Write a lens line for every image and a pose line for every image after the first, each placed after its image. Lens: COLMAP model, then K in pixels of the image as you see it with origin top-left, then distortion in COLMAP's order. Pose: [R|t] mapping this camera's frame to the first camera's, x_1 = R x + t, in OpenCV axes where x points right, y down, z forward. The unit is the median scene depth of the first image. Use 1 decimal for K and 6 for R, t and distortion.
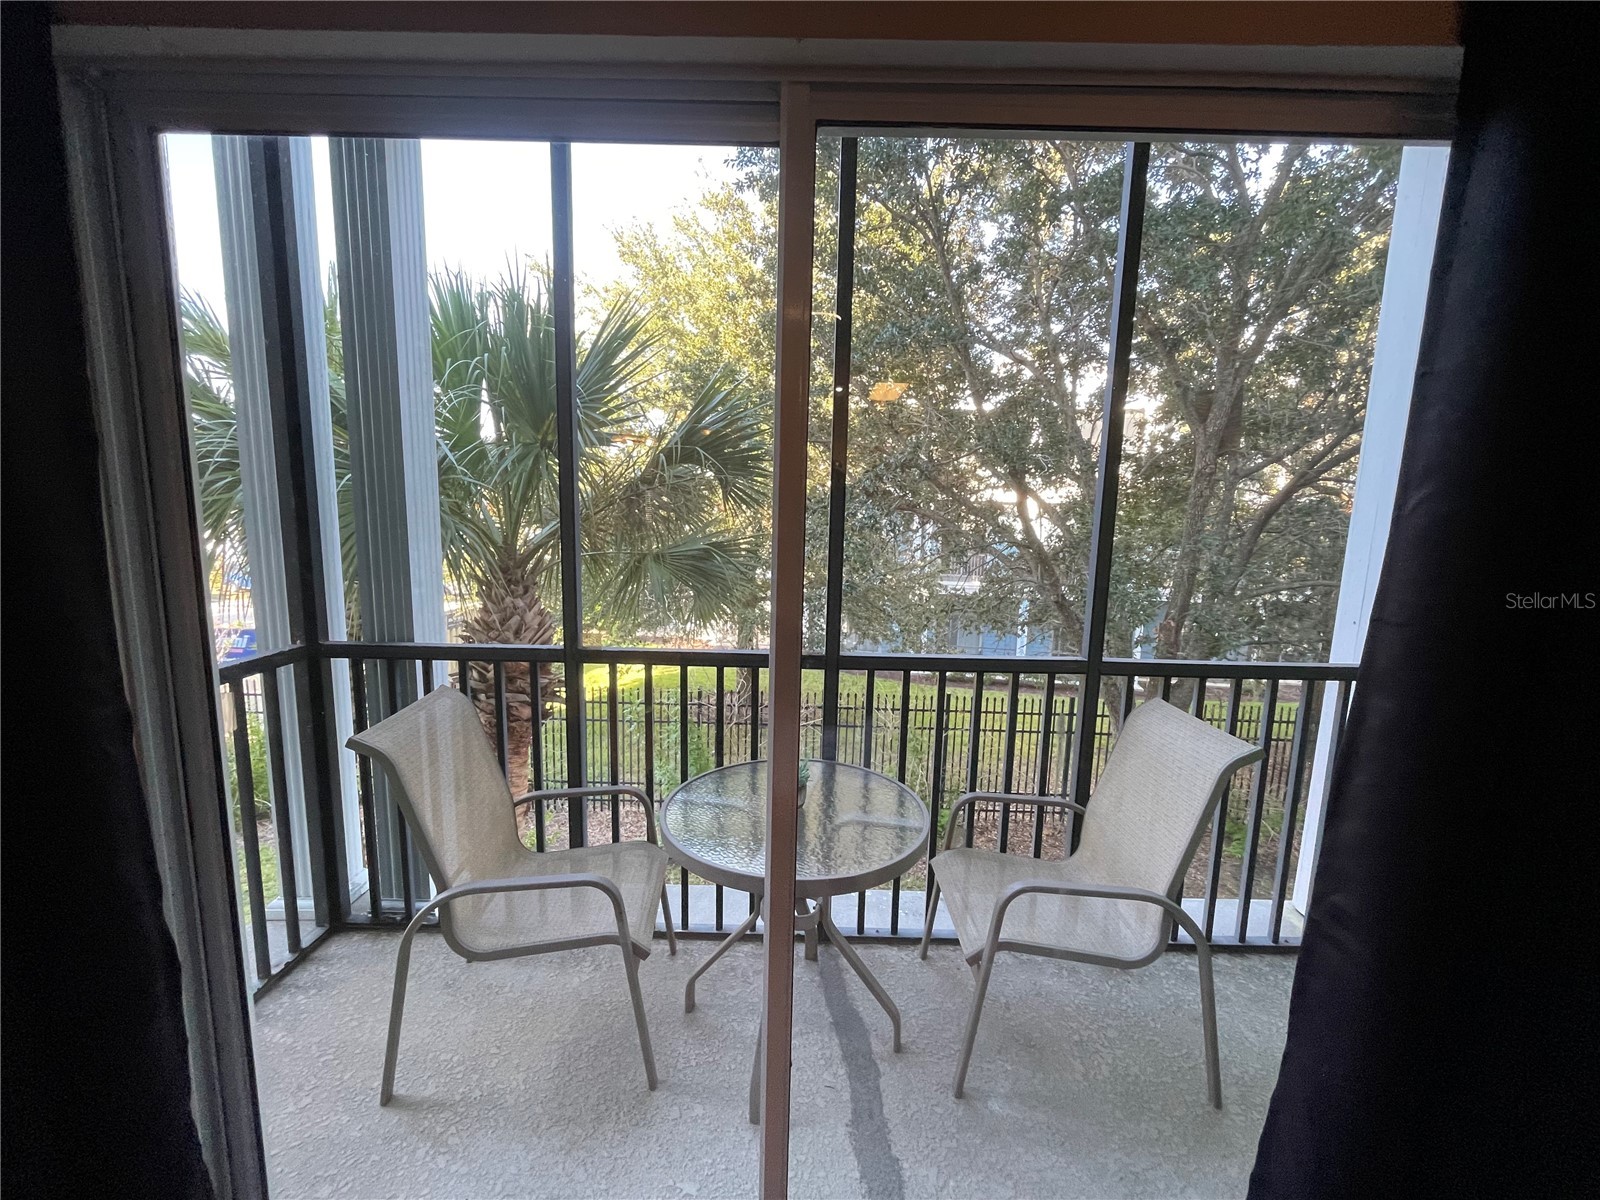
lens RADIAL K [[647.9, 0, 795.9], [0, 647.9, 597.9], [0, 0, 1]] dist [-0.003323, 0.000502]
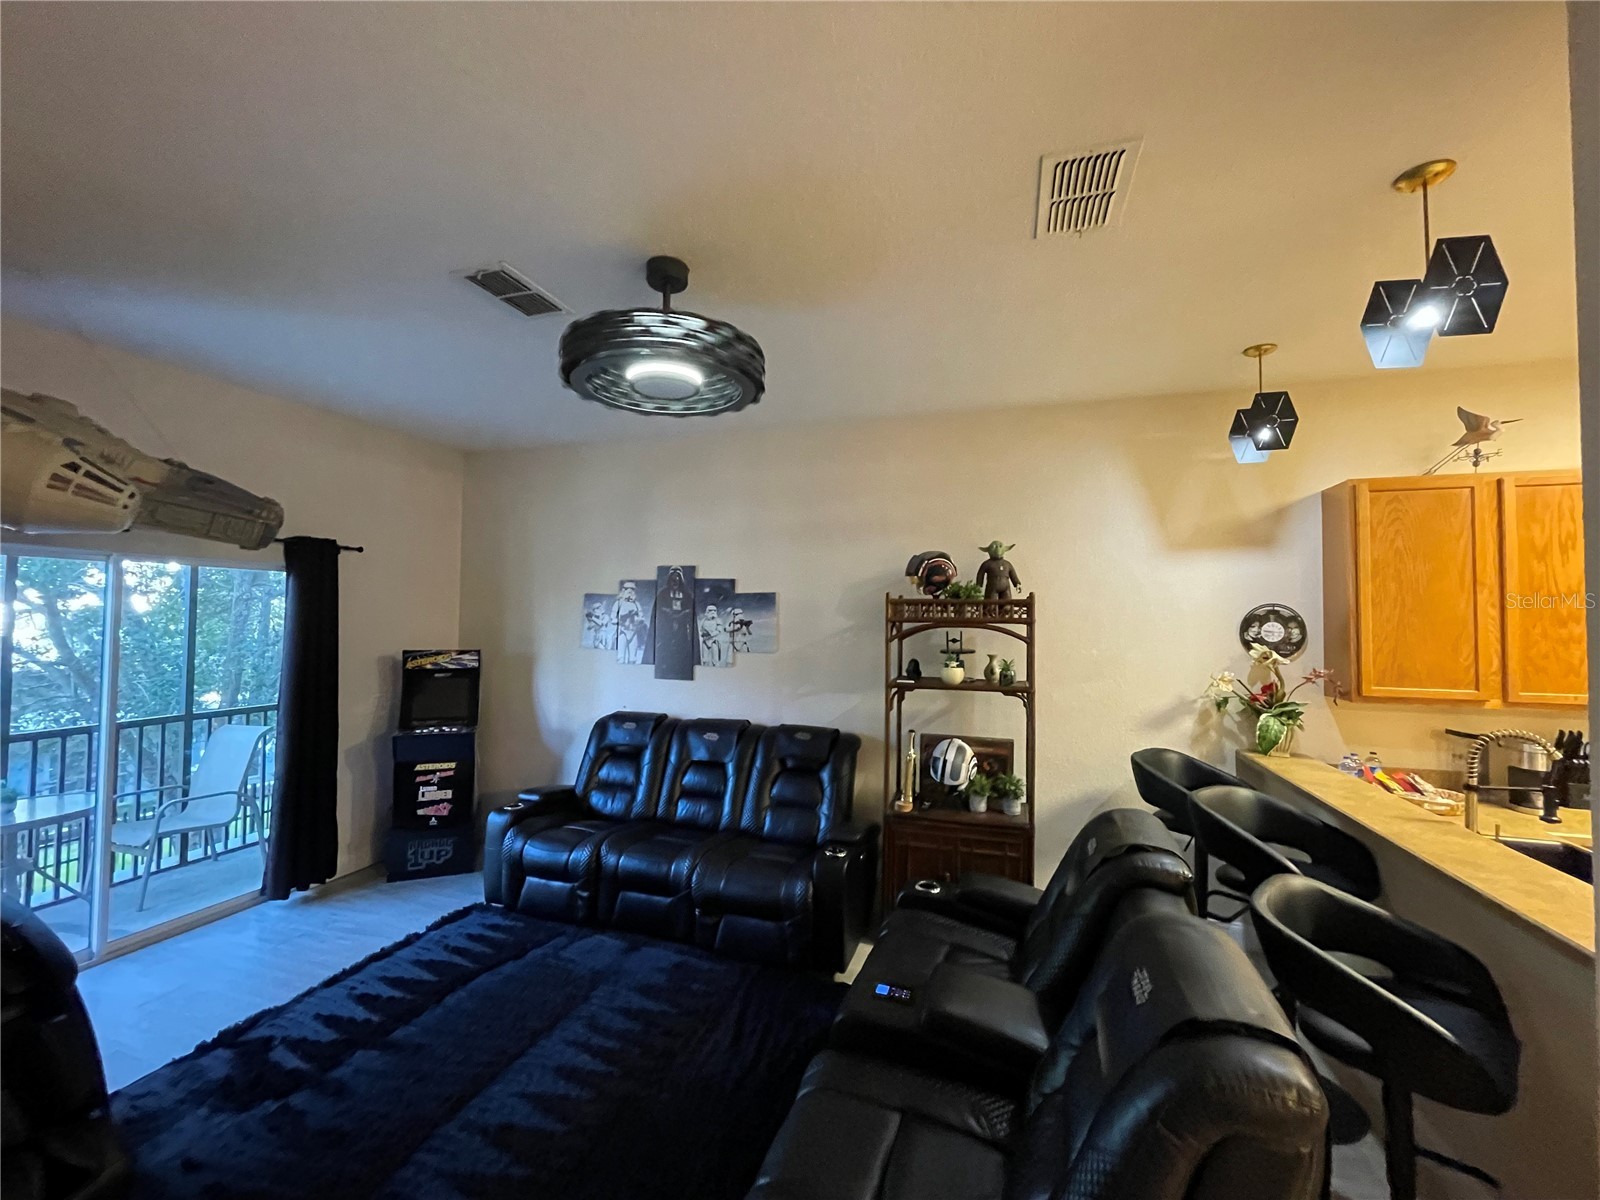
lens RADIAL K [[647.9, 0, 797.4], [0, 647.9, 597.2], [0, 0, 1]] dist [-0.003323, 0.000502]
pose [[0.302512, 0.009631, 0.953097, -0.315126], [0.136567, 0.989194, -0.053342, 0.036254], [-0.943311, 0.146298, 0.297928, -0.513135]]
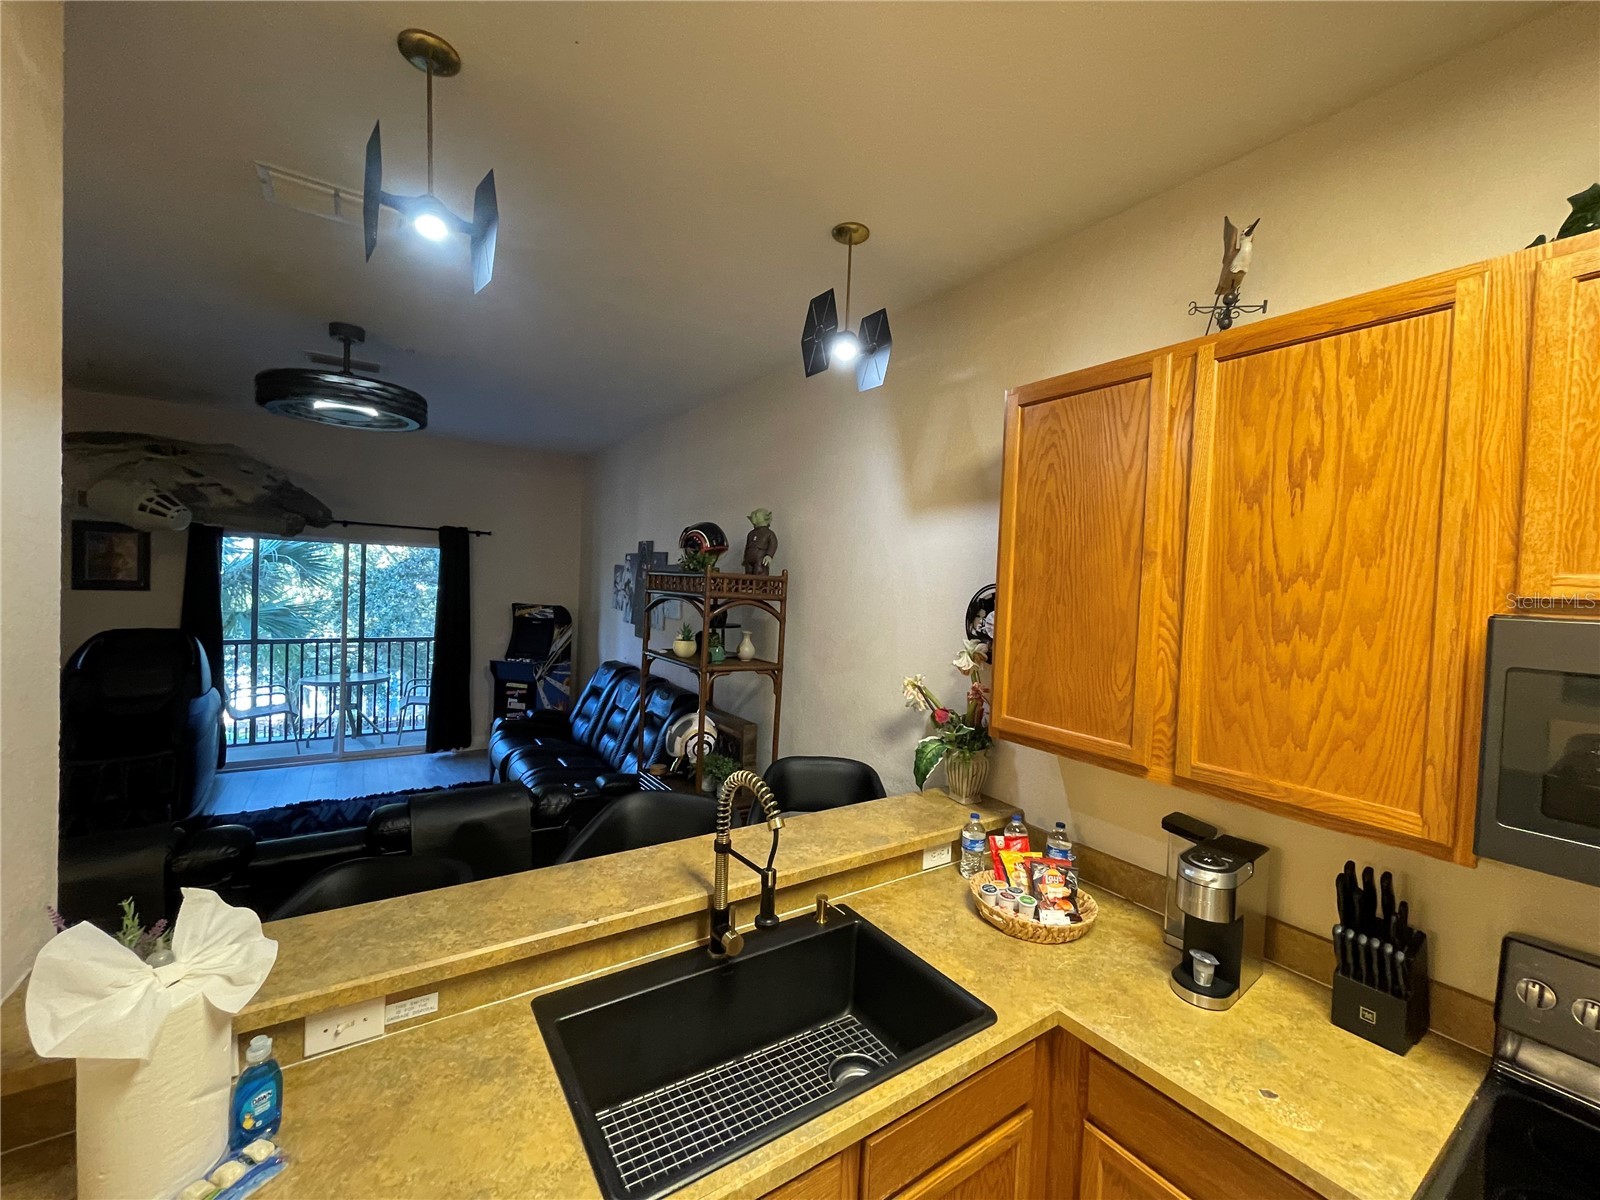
lens RADIAL K [[647.9, 0, 799.0], [0, 647.9, 597.6], [0, 0, 1]] dist [-0.003323, 0.000502]
pose [[0.823764, -0.002595, 0.566927, 0.008490], [0.060351, 0.994709, -0.083140, 0.097225], [-0.563712, 0.102702, 0.819562, -0.953851]]
